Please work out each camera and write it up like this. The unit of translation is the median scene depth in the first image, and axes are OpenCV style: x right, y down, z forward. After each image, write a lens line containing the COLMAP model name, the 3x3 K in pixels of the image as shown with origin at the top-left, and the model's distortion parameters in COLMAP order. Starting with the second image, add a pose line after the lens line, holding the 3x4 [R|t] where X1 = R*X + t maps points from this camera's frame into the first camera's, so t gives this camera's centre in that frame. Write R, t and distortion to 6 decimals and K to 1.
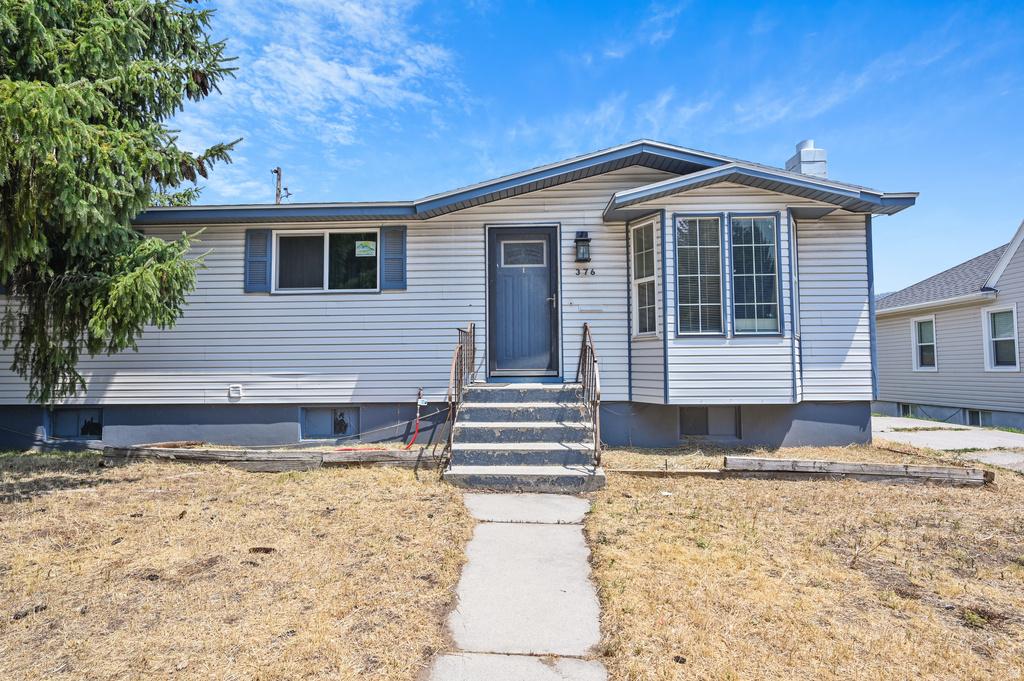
lens RADIAL K [[529.2, 0, 512.0], [0, 529.2, 340.5], [0, 0, 1]] dist [-0.001949, -0.000107]
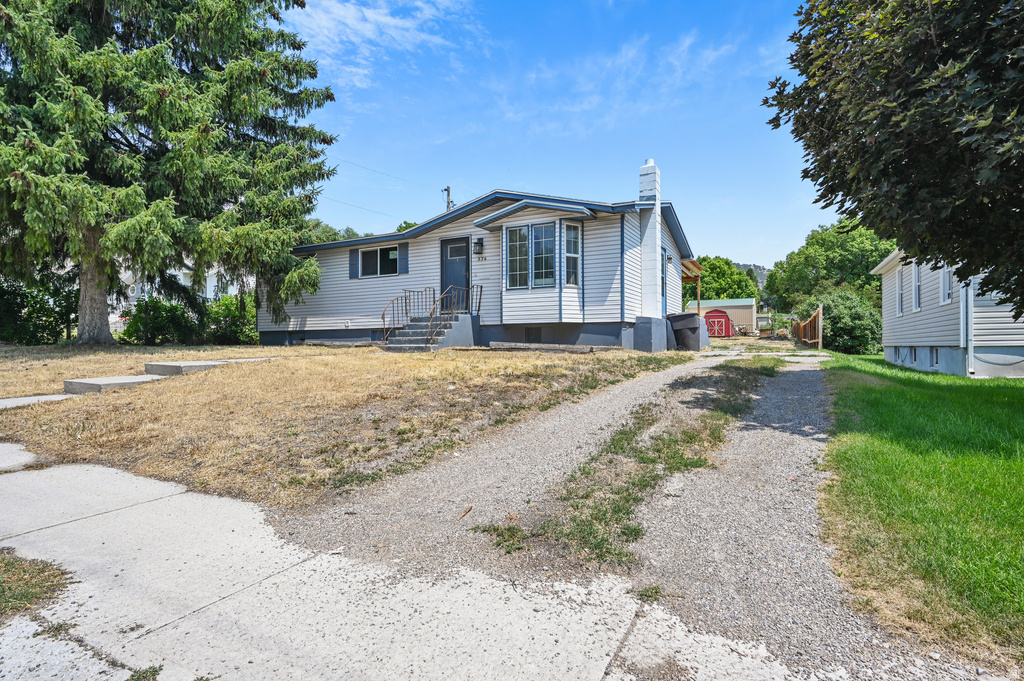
lens RADIAL K [[529.2, 0, 512.0], [0, 529.2, 340.5], [0, 0, 1]] dist [-0.001949, -0.000107]
pose [[0.901293, -0.001791, -0.433206, 1.075937], [0.023034, 0.998775, 0.043793, 0.087261], [0.432597, -0.049449, 0.900230, -0.715502]]
